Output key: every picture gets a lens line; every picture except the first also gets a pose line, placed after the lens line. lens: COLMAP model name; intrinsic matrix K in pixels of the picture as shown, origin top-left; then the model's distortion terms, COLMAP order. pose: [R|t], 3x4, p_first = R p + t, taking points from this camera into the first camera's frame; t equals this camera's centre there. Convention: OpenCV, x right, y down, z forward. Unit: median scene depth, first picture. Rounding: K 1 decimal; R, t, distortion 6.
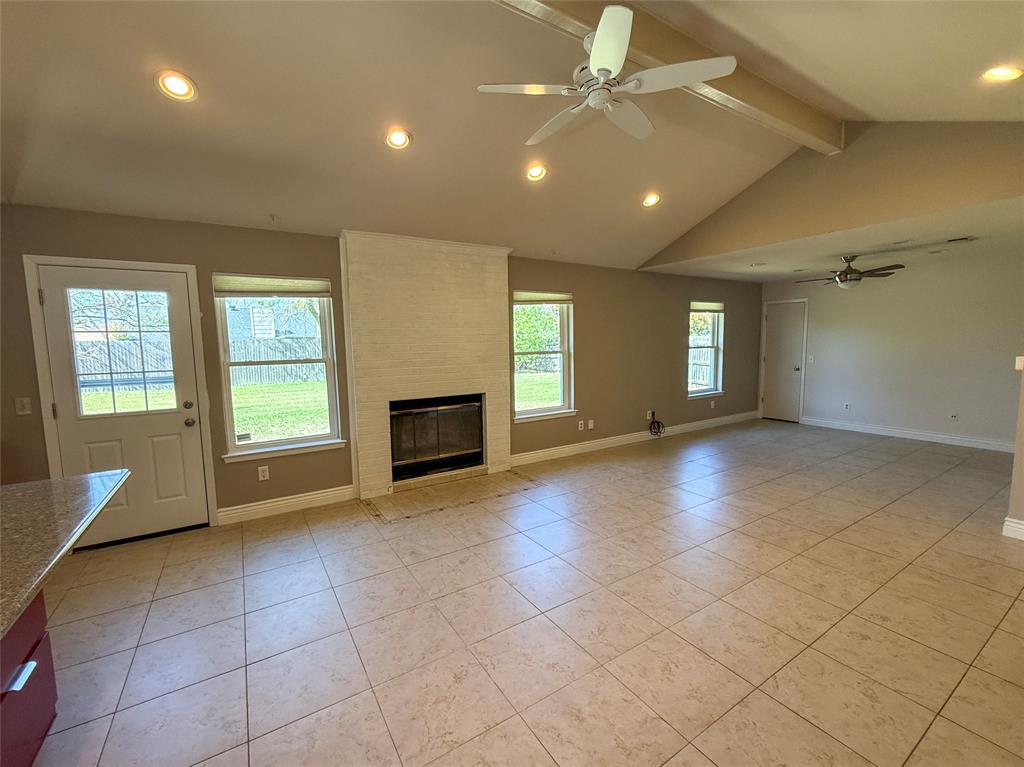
lens RADIAL K [[434.9, 0, 512.0], [0, 434.9, 383.5], [0, 0, 1]] dist [0.000600, -0.000020]
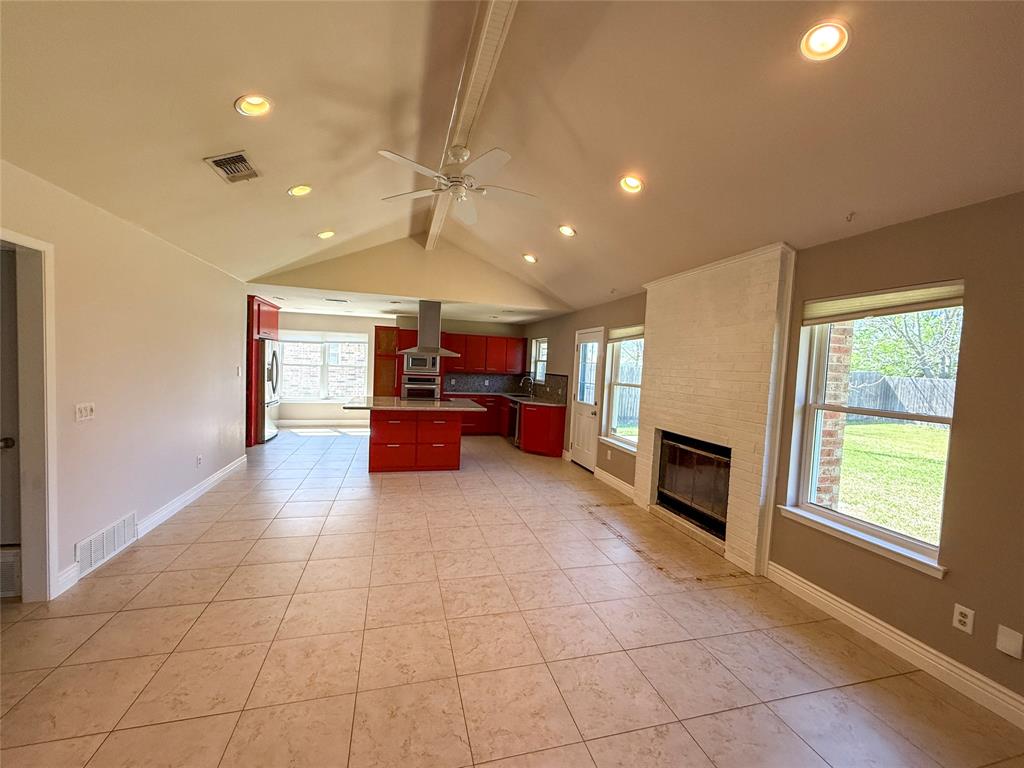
lens RADIAL K [[415.7, 0, 509.3], [0, 415.7, 386.1], [0, 0, 1]] dist [0.000708, 0.000054]
pose [[-0.295553, 0.053267, -0.953840, 0.752199], [-0.135488, 0.986015, 0.097045, -0.105333], [0.945670, 0.157916, -0.284202, 0.851423]]
